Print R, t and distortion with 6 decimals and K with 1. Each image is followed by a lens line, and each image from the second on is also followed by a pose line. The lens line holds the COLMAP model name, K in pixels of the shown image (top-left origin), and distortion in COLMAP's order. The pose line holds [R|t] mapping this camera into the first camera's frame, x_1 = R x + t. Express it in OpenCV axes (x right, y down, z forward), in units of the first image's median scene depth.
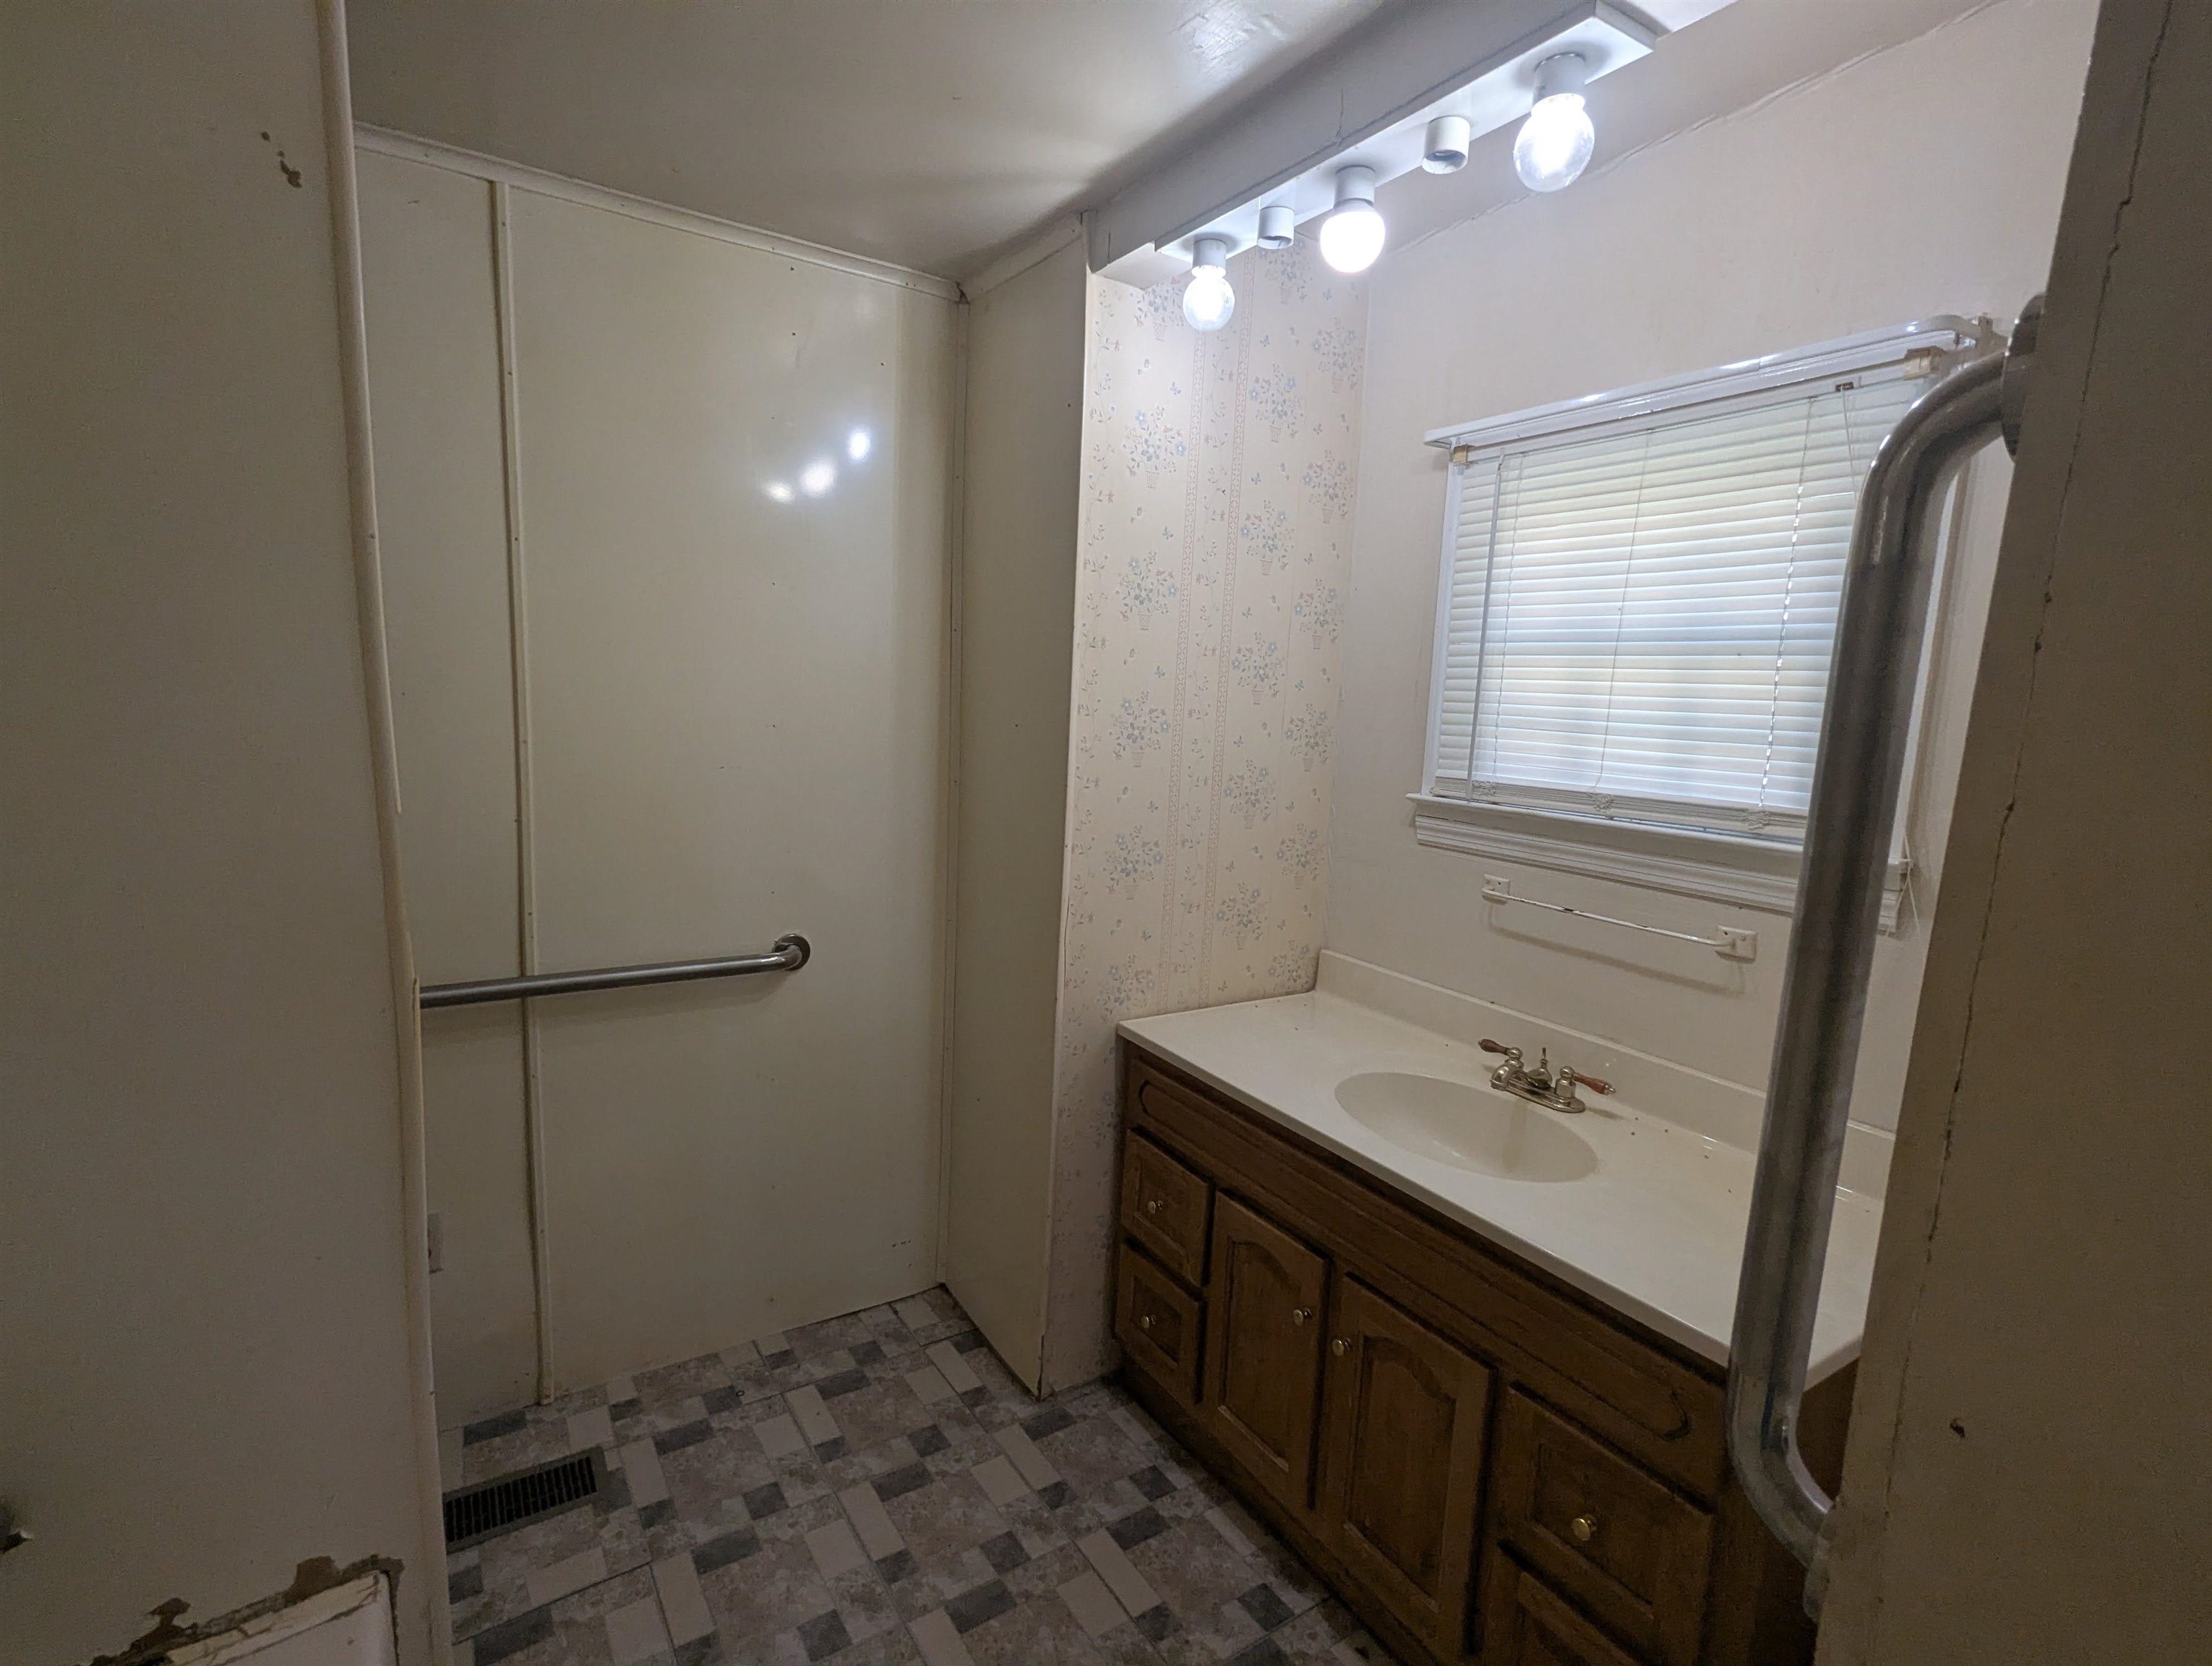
lens RADIAL K [[1057.5, 0, 1110.8], [0, 1057.5, 828.0], [0, 0, 1]] dist [0.000711, 0.001161]
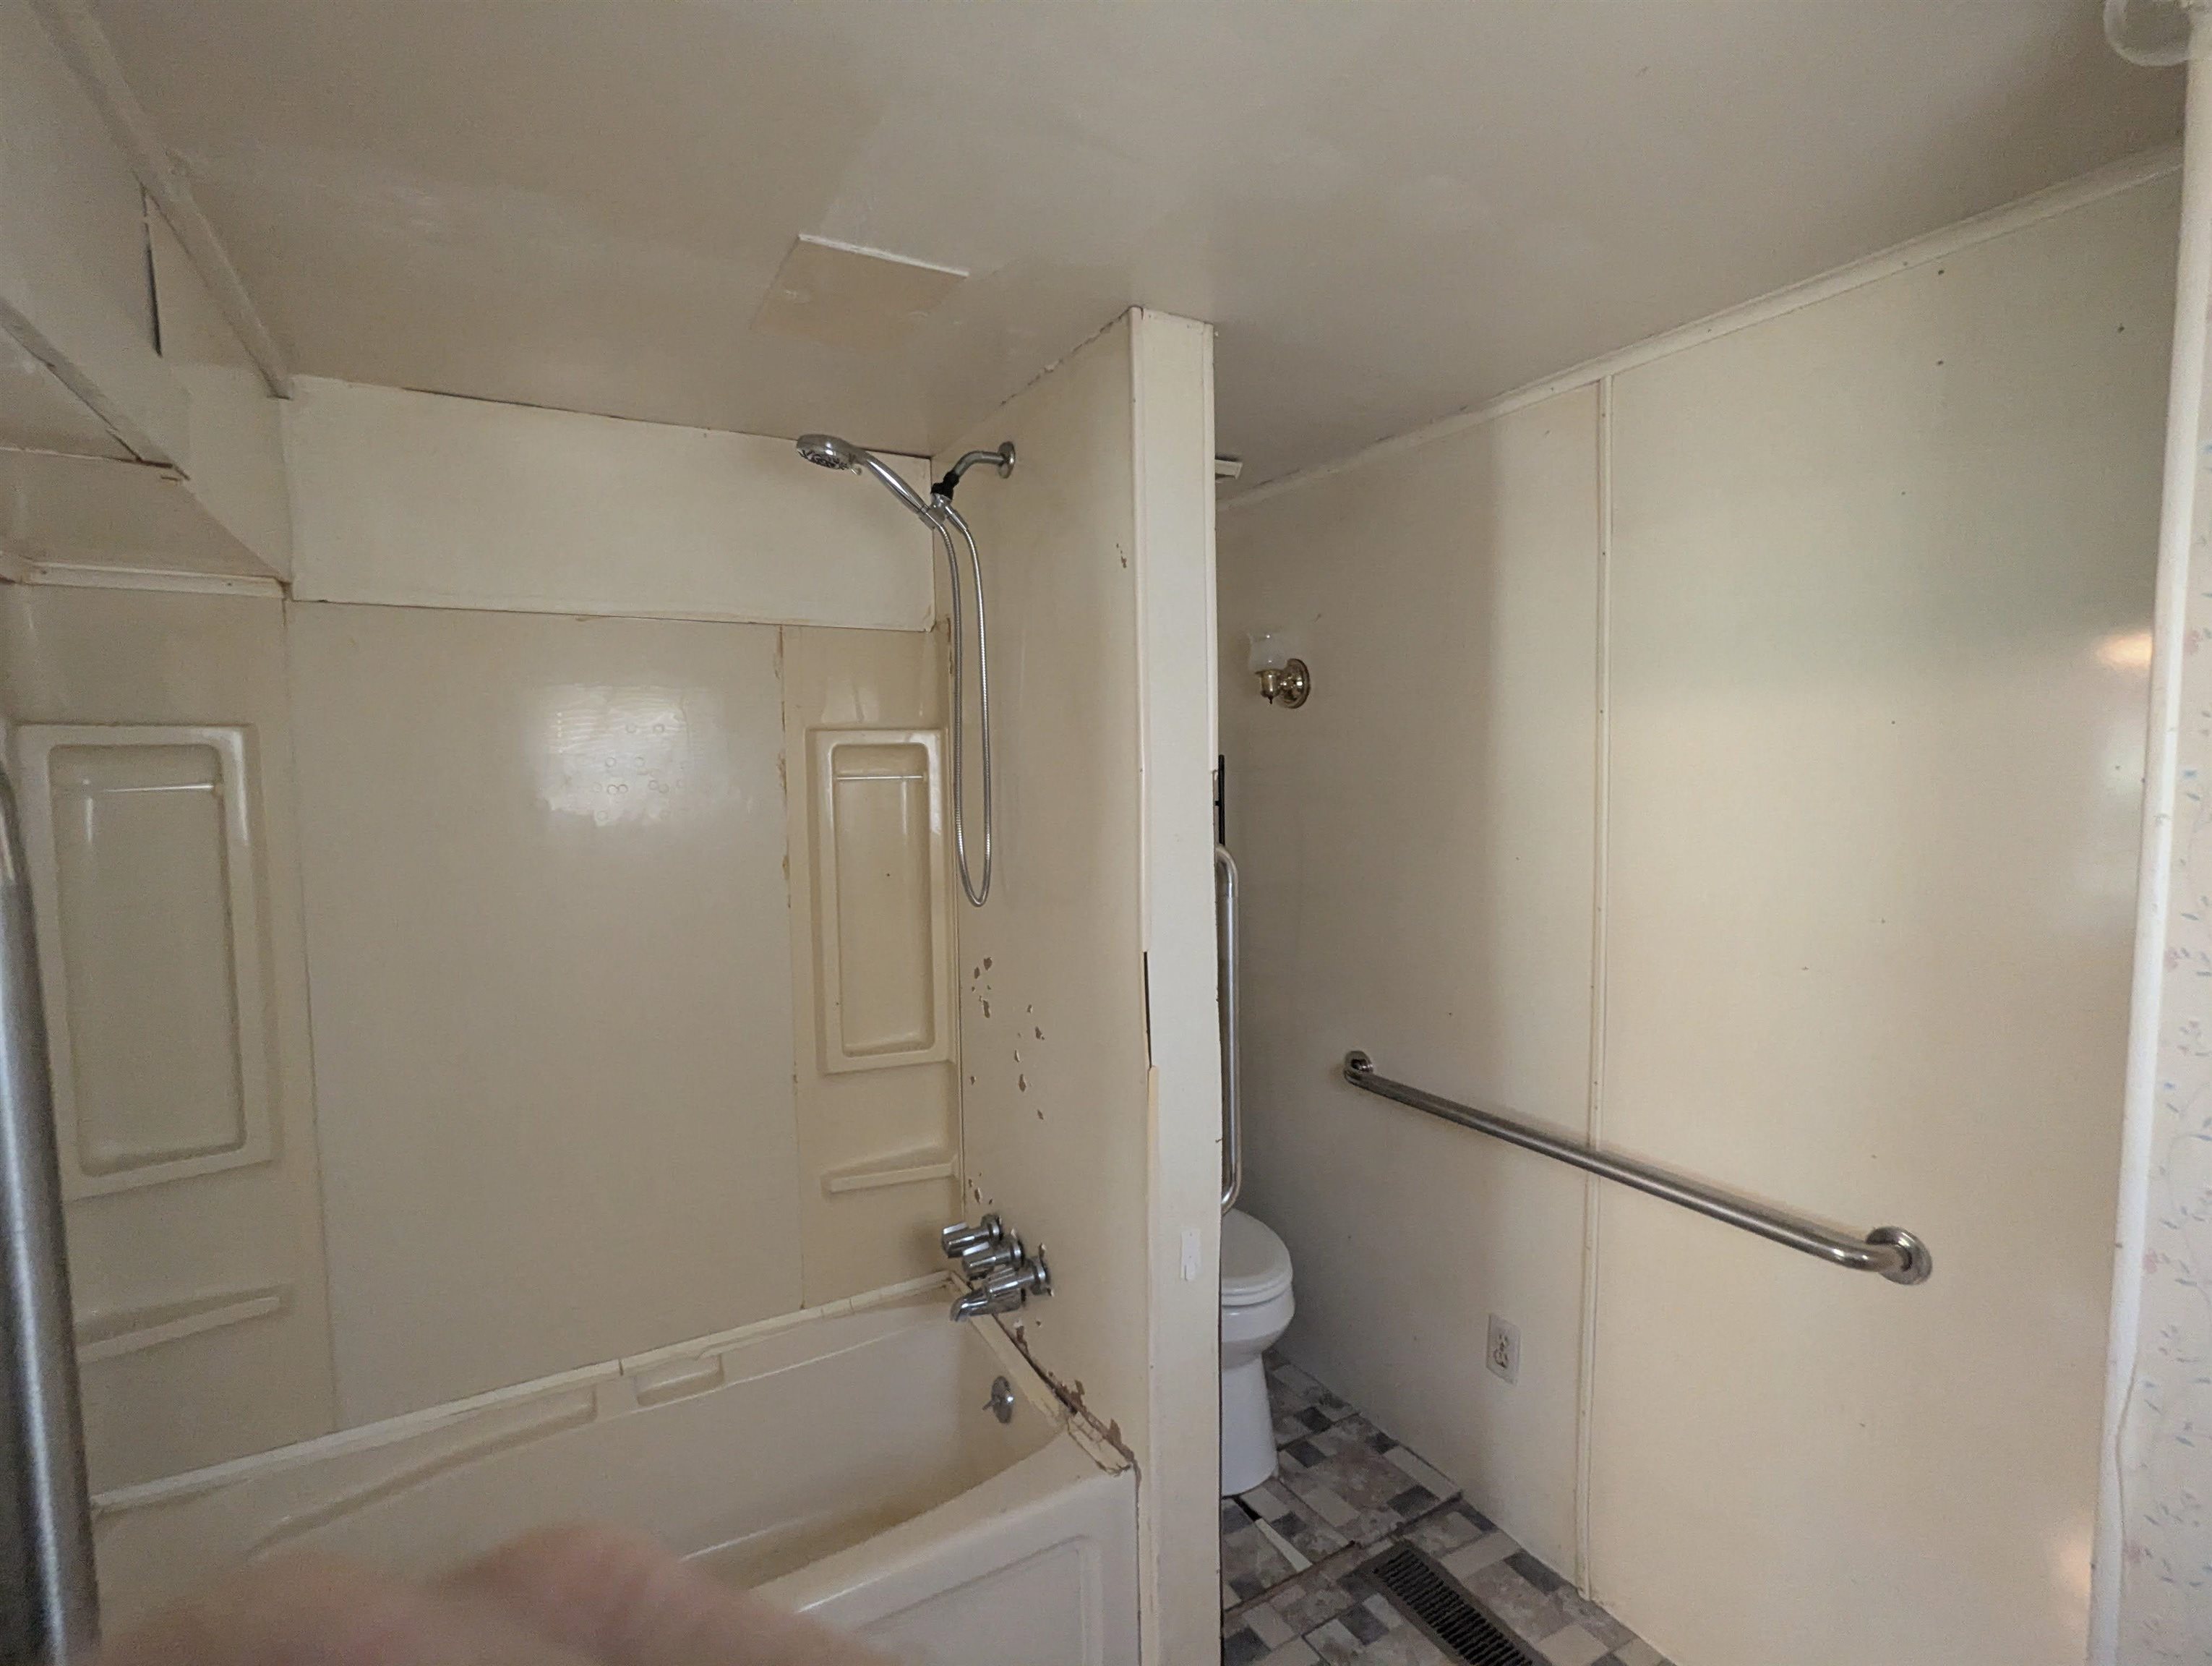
lens RADIAL K [[1057.5, 0, 1110.8], [0, 1057.5, 828.0], [0, 0, 1]] dist [0.000711, 0.001161]
pose [[-0.060715, 0.021557, -0.997922, 0.501215], [-0.123873, 0.991875, 0.028963, -0.139459], [0.990439, 0.125374, -0.057551, 0.634054]]
